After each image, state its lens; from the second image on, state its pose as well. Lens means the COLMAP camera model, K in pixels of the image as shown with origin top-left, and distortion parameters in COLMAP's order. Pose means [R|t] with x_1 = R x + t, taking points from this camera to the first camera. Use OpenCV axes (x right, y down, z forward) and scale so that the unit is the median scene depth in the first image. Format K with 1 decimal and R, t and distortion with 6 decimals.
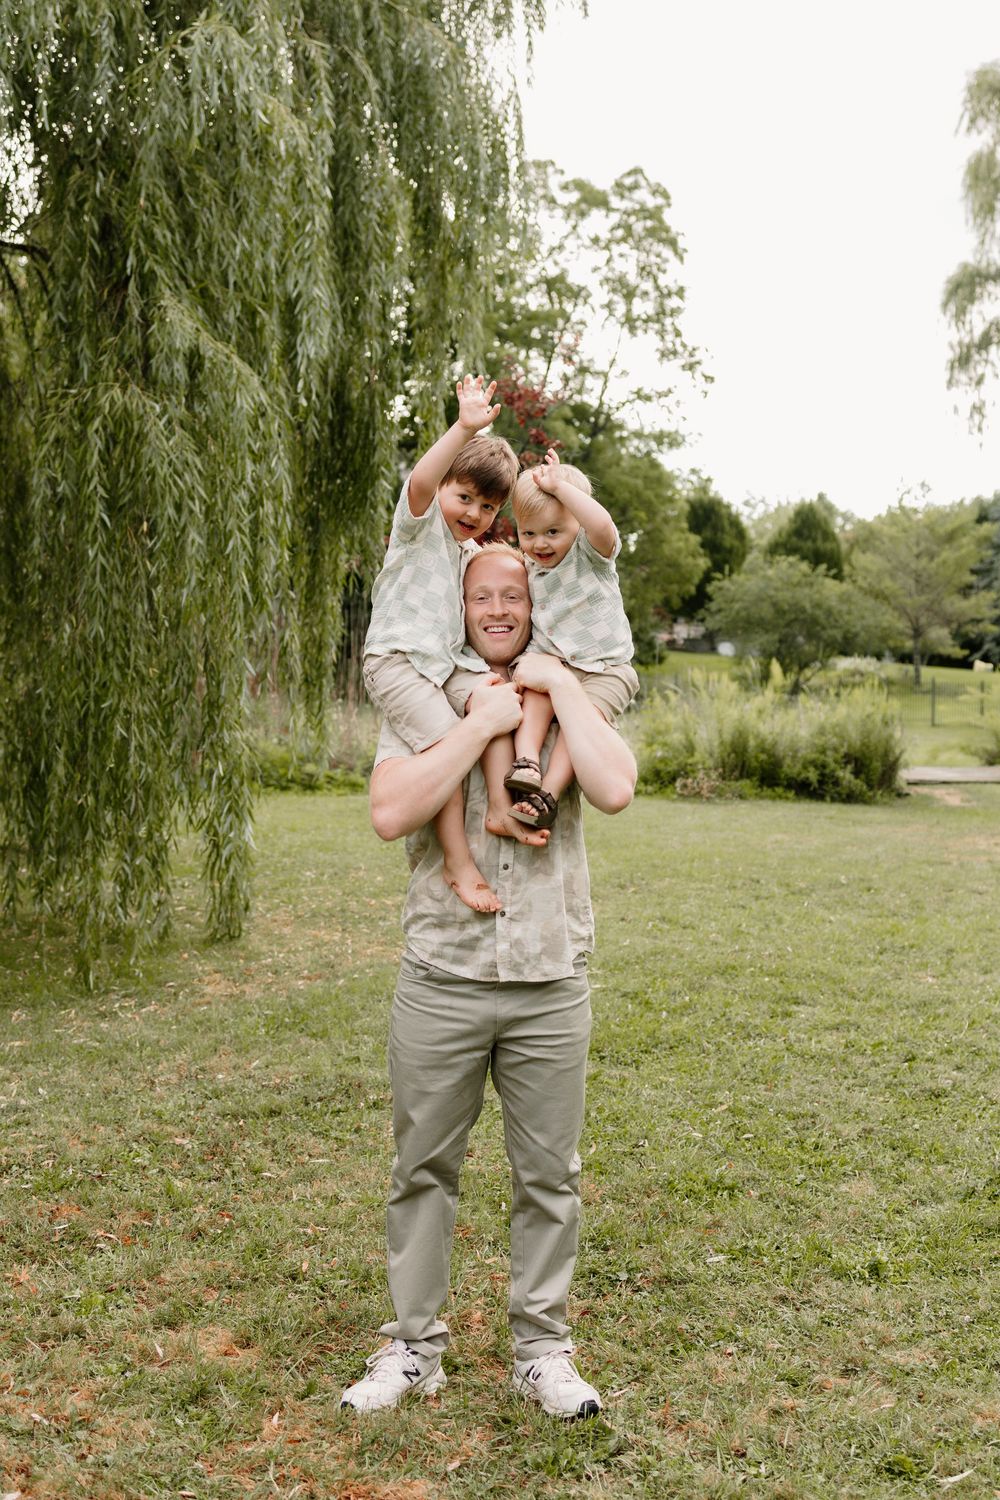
lens RADIAL K [[1848.6, 0, 547.7], [0, 1848.6, 616.4], [0, 0, 1]] dist [0.015956, -0.020859]
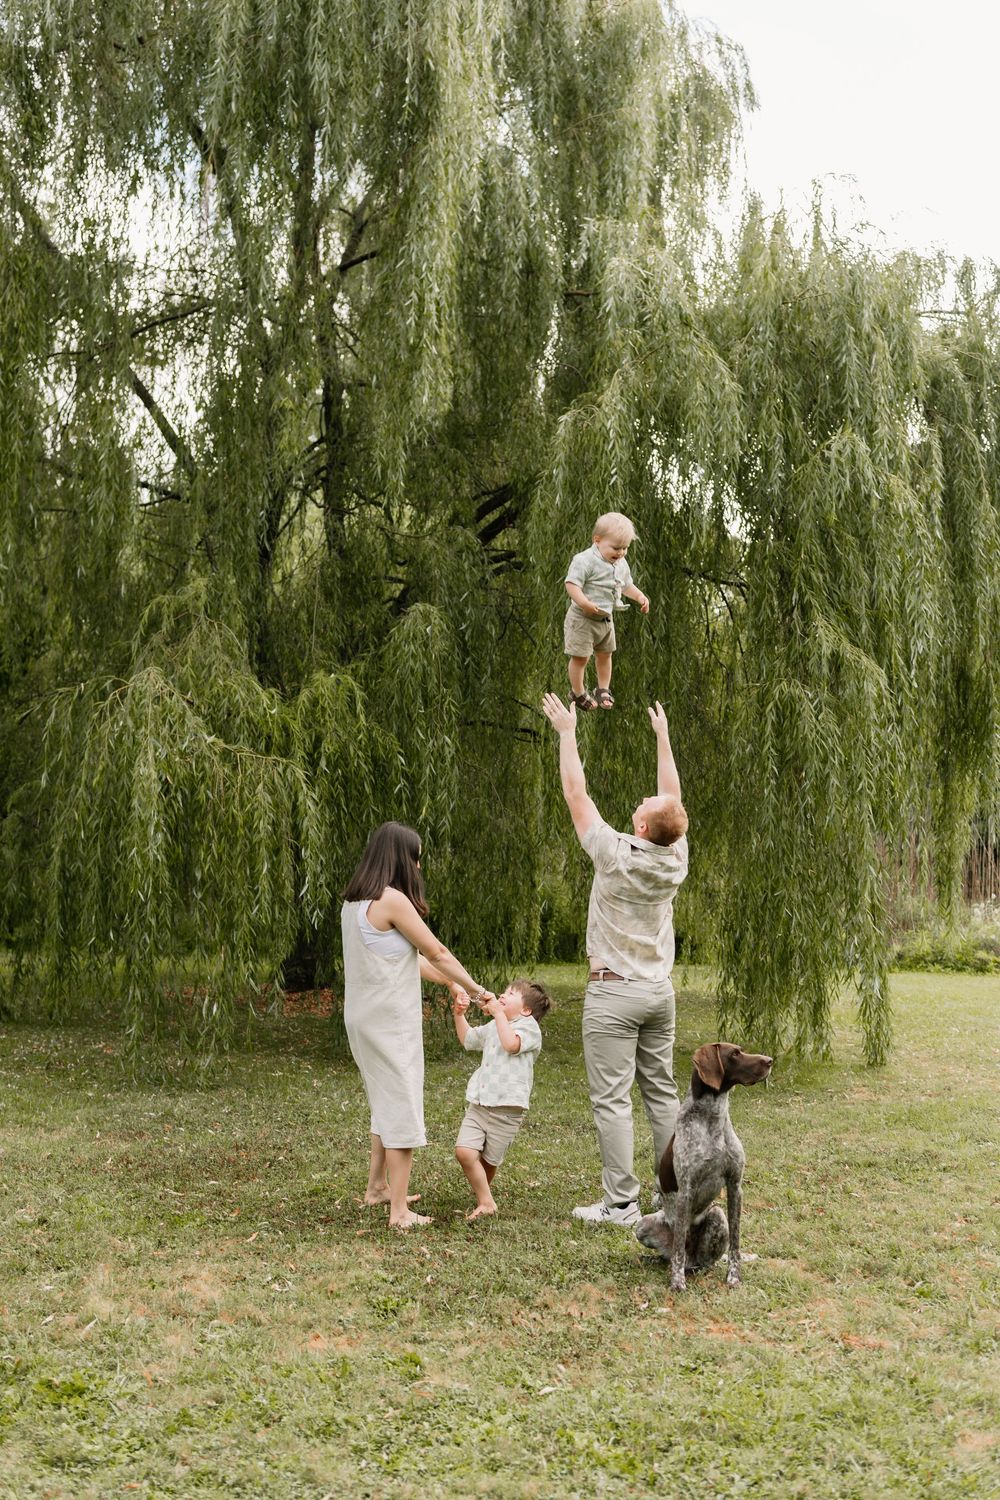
lens RADIAL K [[1521.0, 0, 492.3], [0, 1521.0, 733.4], [0, 0, 1]] dist [-0.029275, -0.028930]
pose [[0.893042, -0.022699, -0.449401, 0.100443], [-0.006365, 0.997990, -0.063055, -0.002268], [0.449929, 0.059171, 0.891102, -0.187616]]
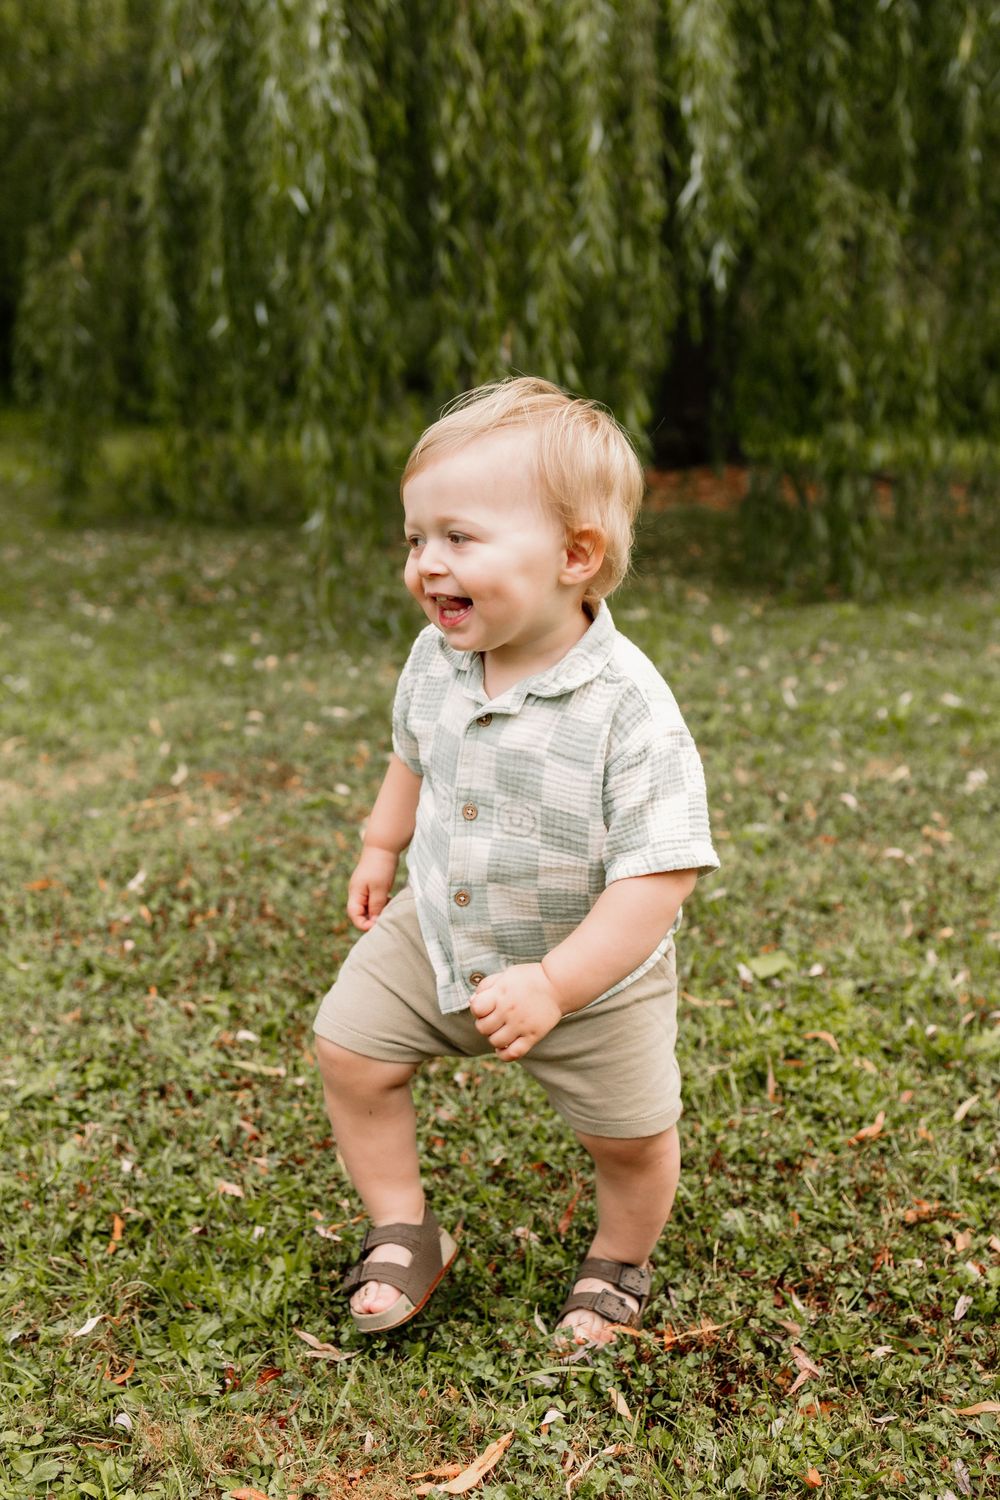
lens RADIAL K [[1696.9, 0, 500.0], [0, 1696.9, 750.0], [0, 0, 1]] dist [-0.012251, -0.016265]
pose [[0.770471, 0.133437, -0.623353, -0.205710], [0.029626, 0.969295, 0.244108, 0.077217], [0.636787, -0.206546, 0.742860, 0.265130]]
